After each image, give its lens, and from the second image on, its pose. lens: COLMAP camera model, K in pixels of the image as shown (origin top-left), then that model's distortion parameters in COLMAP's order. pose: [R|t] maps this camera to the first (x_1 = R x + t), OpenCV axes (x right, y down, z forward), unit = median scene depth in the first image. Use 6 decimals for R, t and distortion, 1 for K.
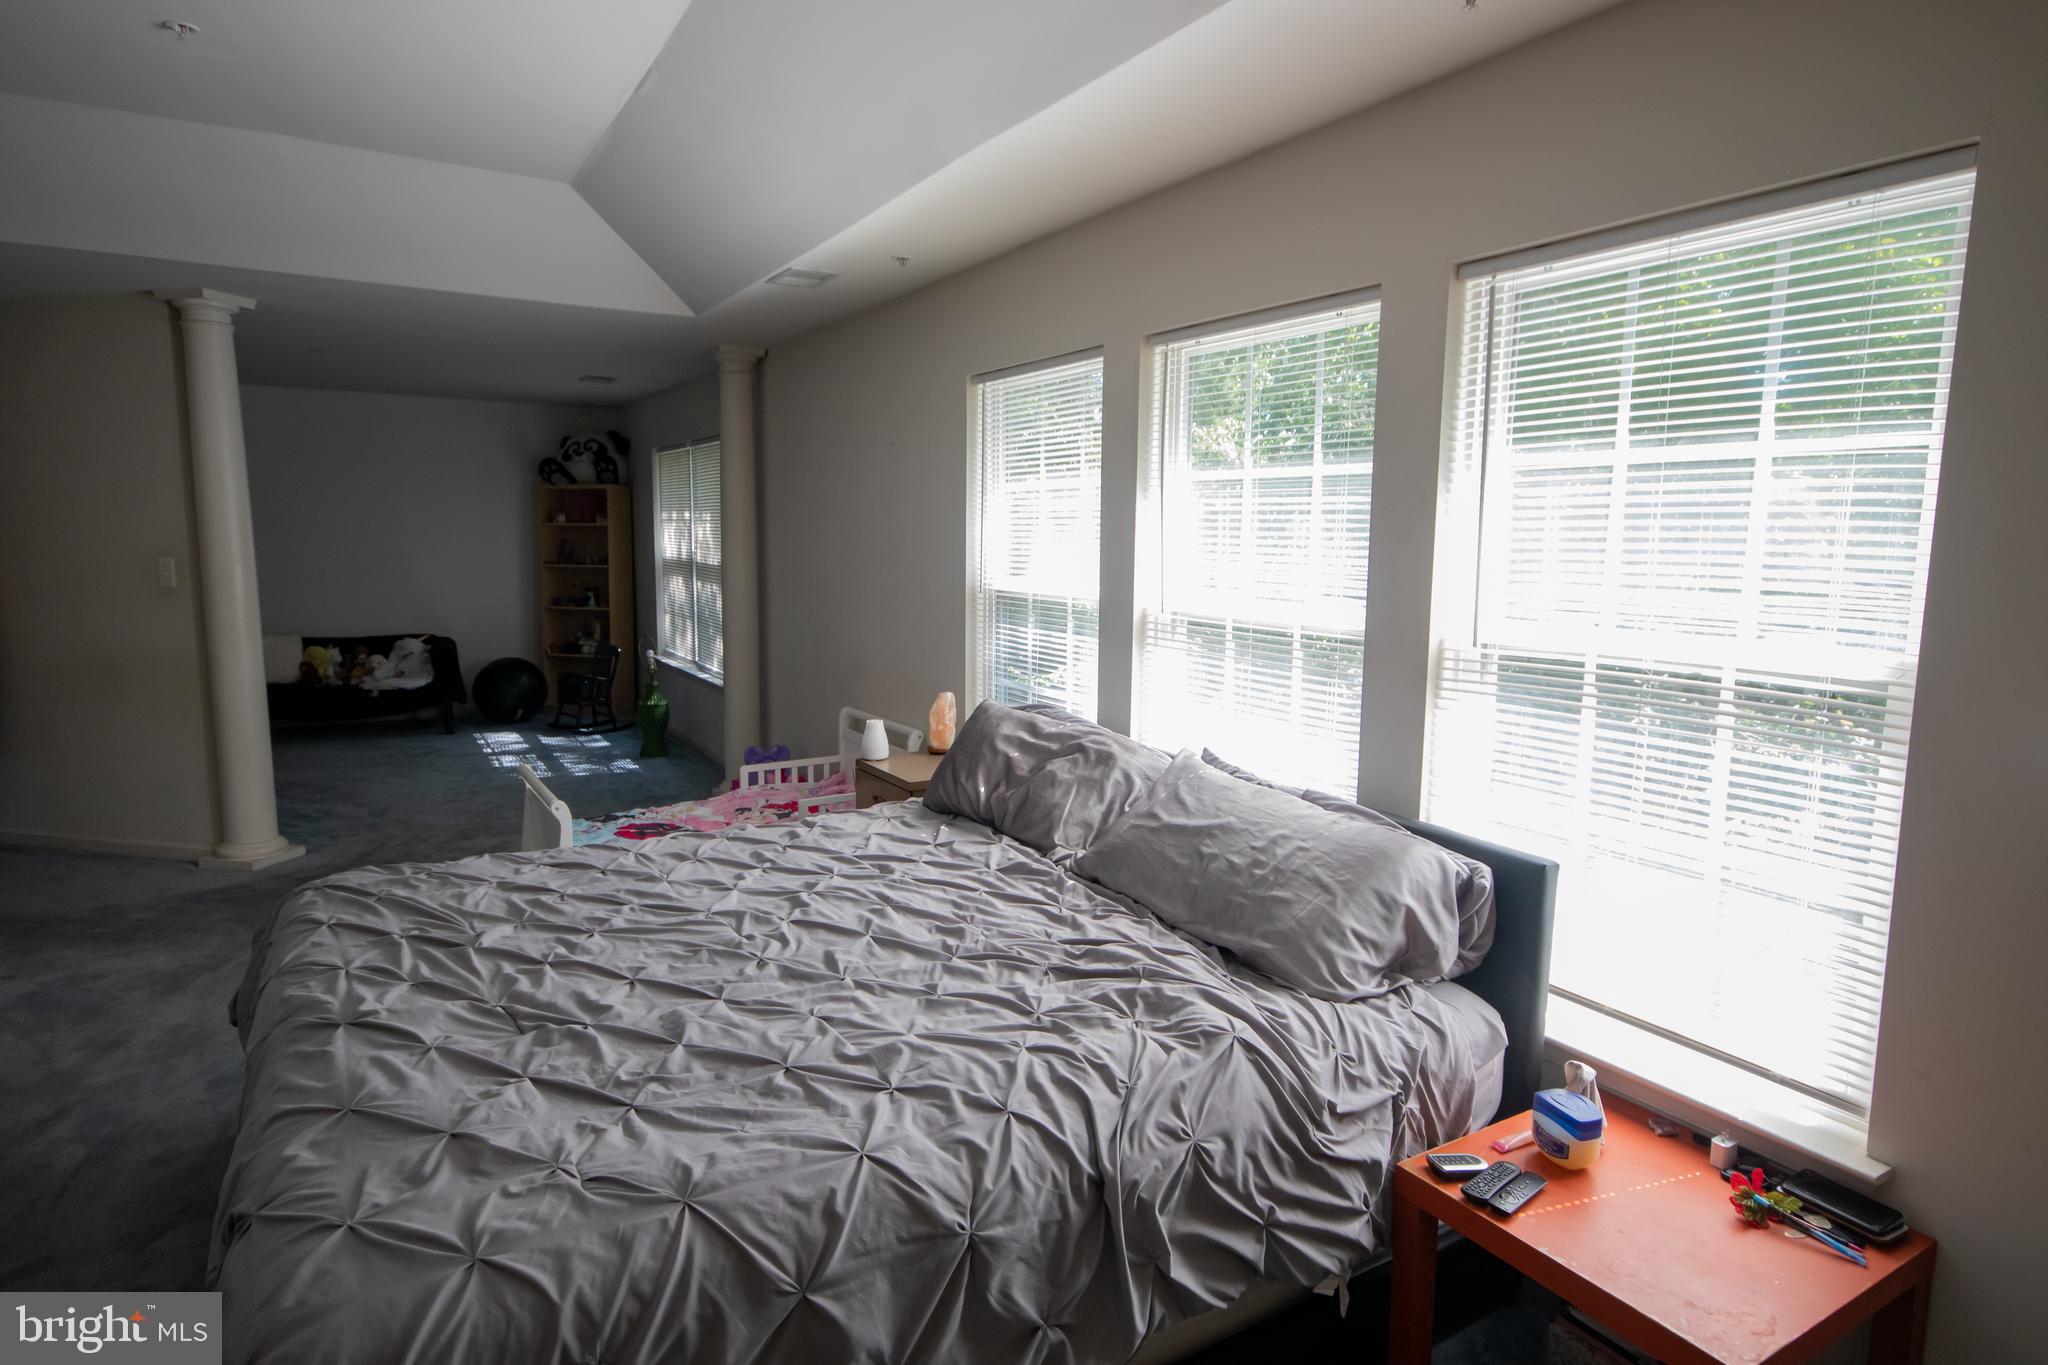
lens RADIAL K [[1155.3, 0, 1025.2], [0, 1155.3, 685.3], [0, 0, 1]] dist [0.020177, -0.000082]
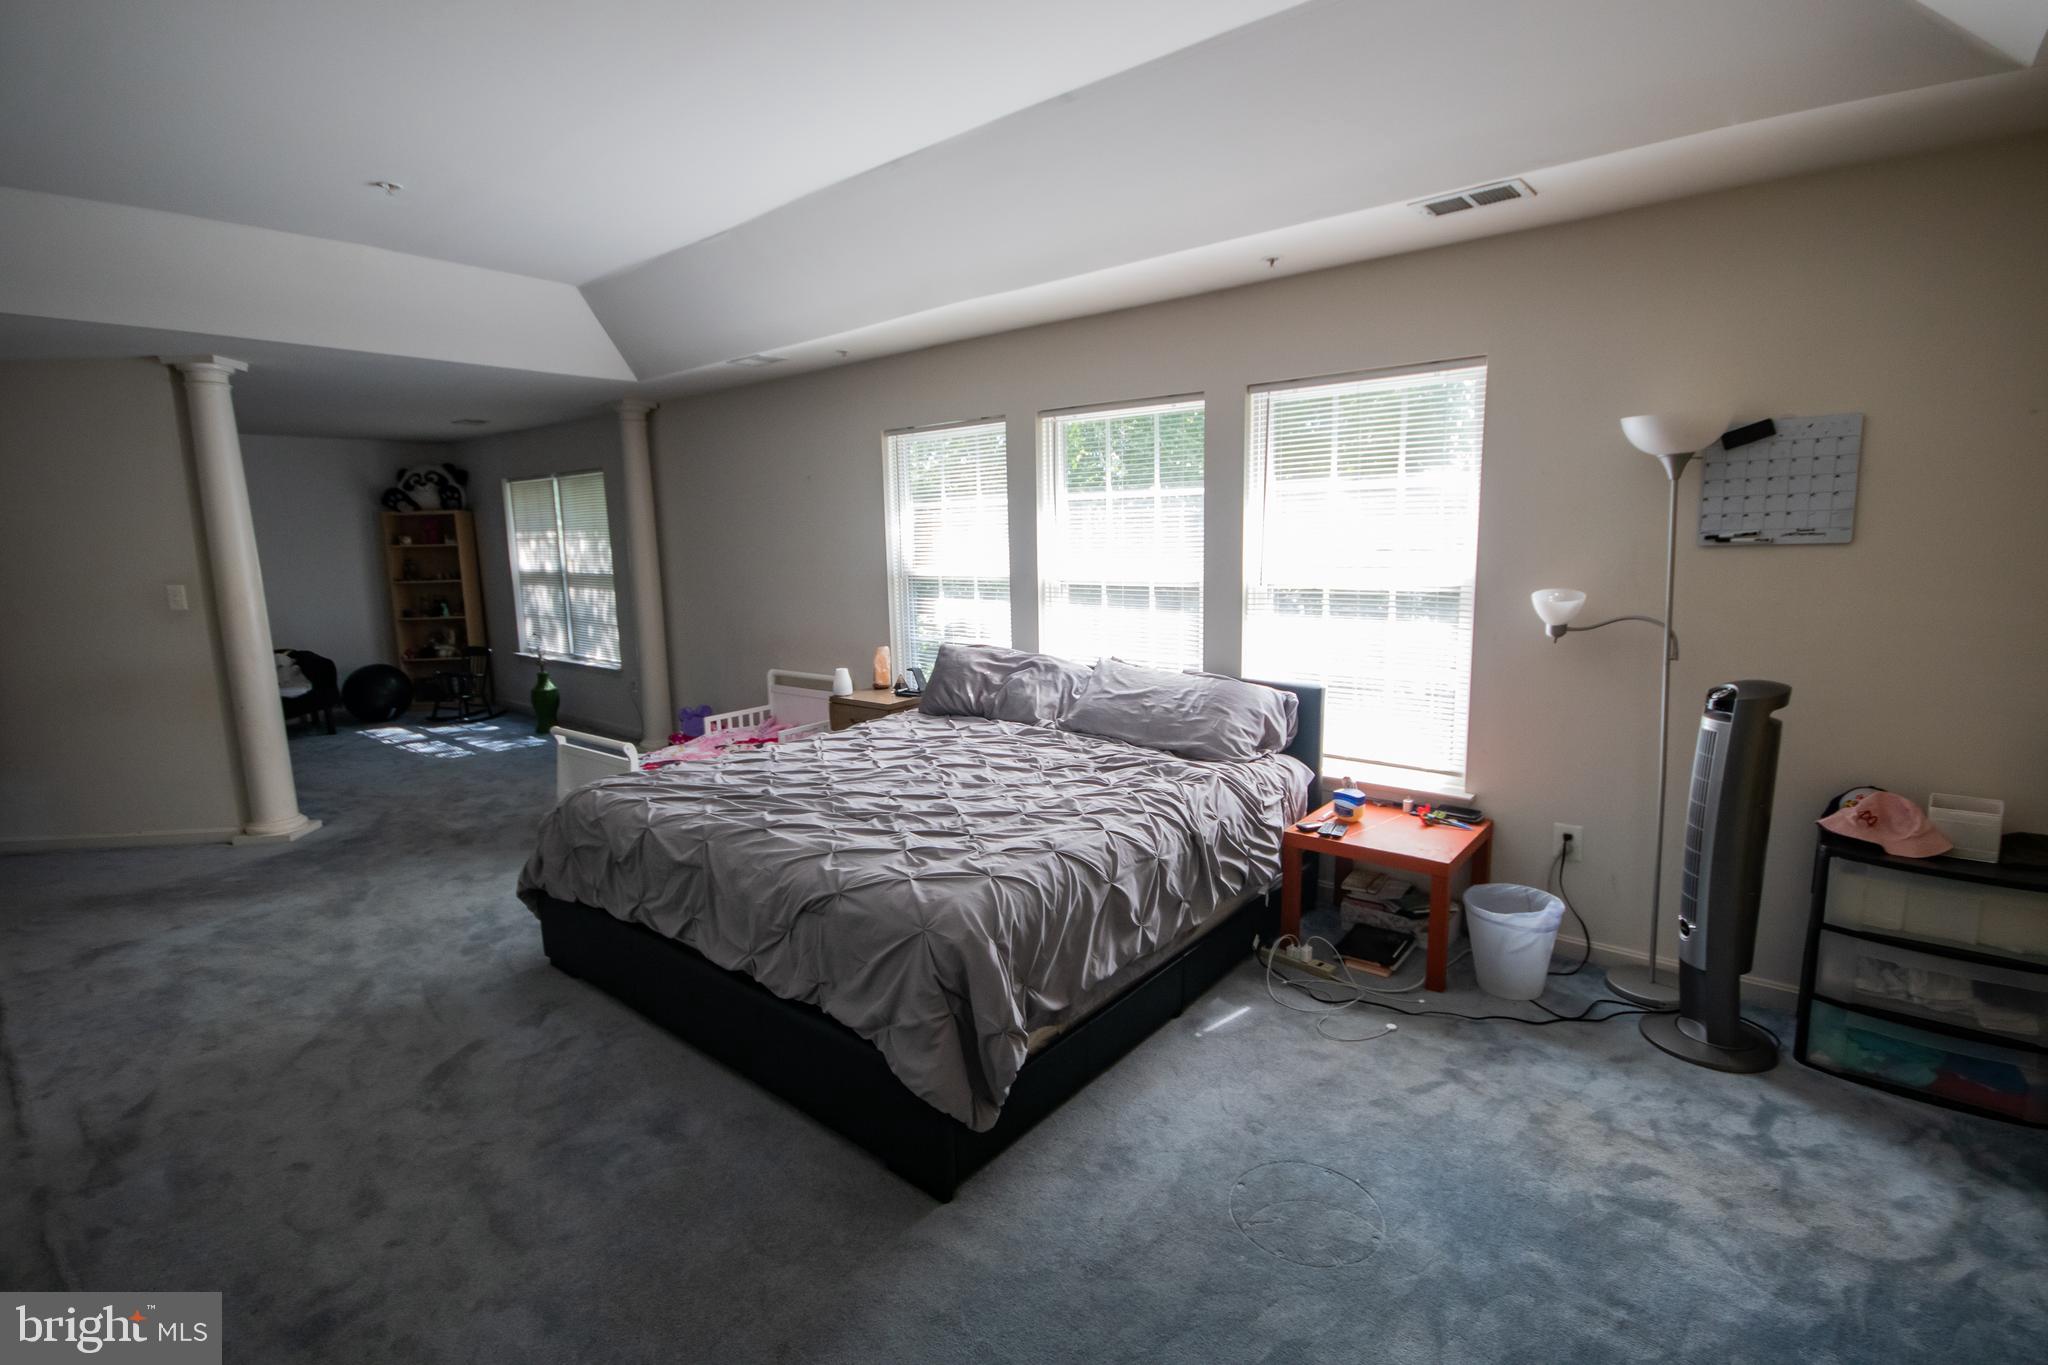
lens RADIAL K [[954.8, 0, 1030.7], [0, 954.8, 689.8], [0, 0, 1]] dist [0.001547, 0.000228]
pose [[0.941391, -0.086599, 0.326012, -0.501351], [0.077383, 0.996152, 0.041156, 0.043396], [-0.328321, -0.013516, 0.944470, -0.360300]]
